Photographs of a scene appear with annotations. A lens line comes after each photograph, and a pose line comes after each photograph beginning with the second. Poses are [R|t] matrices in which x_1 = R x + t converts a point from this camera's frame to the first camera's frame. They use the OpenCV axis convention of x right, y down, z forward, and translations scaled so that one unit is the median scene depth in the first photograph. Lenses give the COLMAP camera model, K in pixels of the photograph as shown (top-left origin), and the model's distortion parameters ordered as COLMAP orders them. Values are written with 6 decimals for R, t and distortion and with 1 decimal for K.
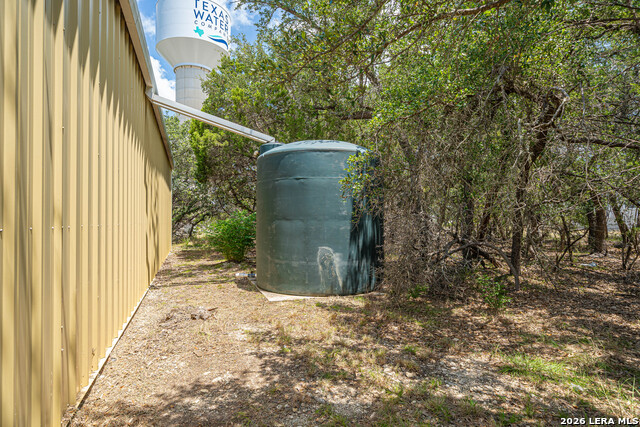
lens RADIAL K [[355.6, 0, 319.8], [0, 355.6, 213.6], [0, 0, 1]] dist [-0.001392, -0.000089]
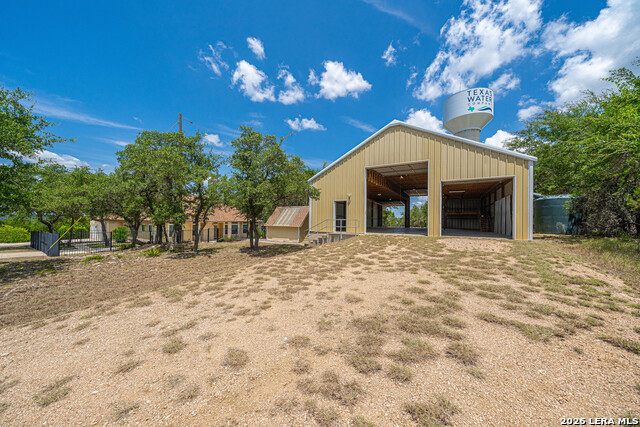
lens RADIAL K [[216.1, 0, 322.5], [0, 216.1, 215.7], [0, 0, 1]] dist [-0.000820, 0.000029]
pose [[0.626157, -0.001388, -0.779695, 0.218554], [-0.002981, 0.999987, -0.004174, 0.032435], [0.779691, 0.004938, 0.626145, -2.366017]]
